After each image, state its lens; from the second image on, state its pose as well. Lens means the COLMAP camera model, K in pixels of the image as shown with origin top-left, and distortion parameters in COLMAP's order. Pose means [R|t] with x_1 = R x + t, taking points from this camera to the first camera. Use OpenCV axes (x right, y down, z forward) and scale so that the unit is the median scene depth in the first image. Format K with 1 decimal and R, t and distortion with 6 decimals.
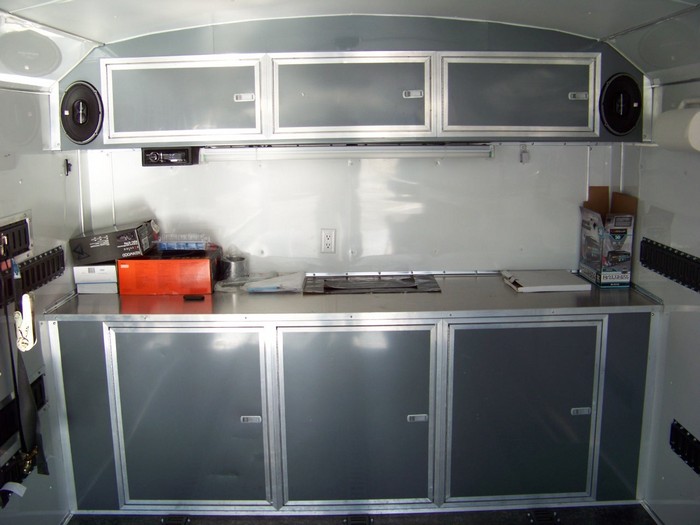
lens RADIAL K [[742.4, 0, 349.8], [0, 742.4, 250.8], [0, 0, 1]] dist [-0.261032, 0.334931]
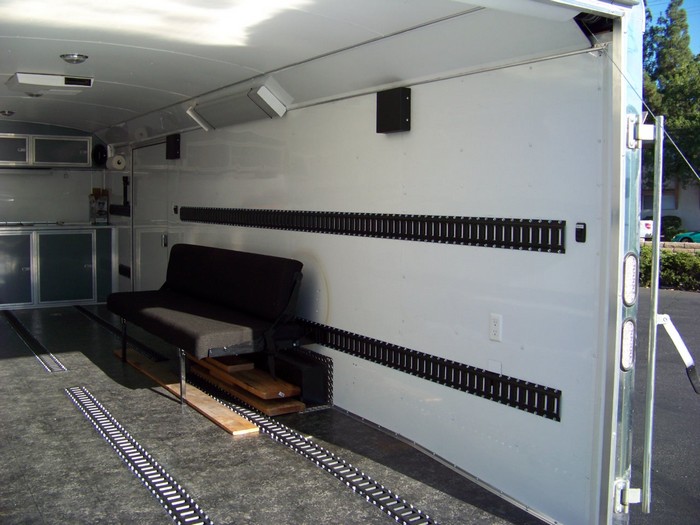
lens RADIAL K [[742.4, 0, 349.8], [0, 742.4, 250.8], [0, 0, 1]] dist [-0.261032, 0.334931]
pose [[0.847492, -0.016405, 0.530554, -0.281086], [0.060753, 0.995952, -0.066248, 0.400011], [-0.527319, 0.088377, 0.845058, -1.803516]]
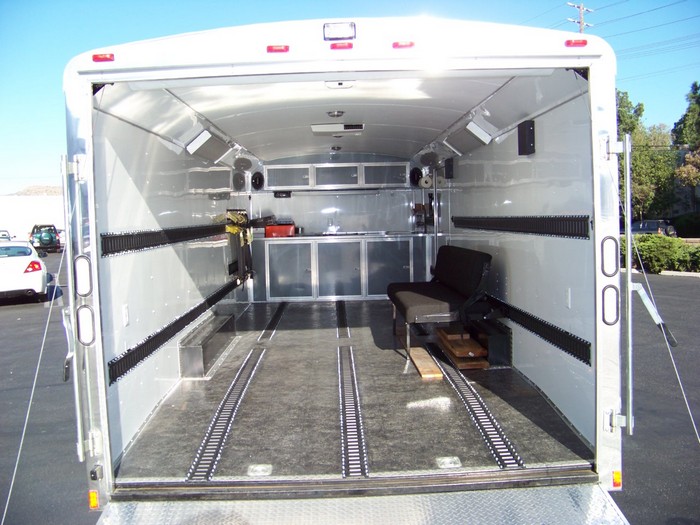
lens RADIAL K [[742.4, 0, 349.8], [0, 742.4, 250.8], [0, 0, 1]] dist [-0.261032, 0.334931]
pose [[0.999819, -0.013684, 0.013191, 0.014374], [0.015016, 0.994164, -0.106832, 0.504207], [-0.011652, 0.107010, 0.994190, -2.392616]]
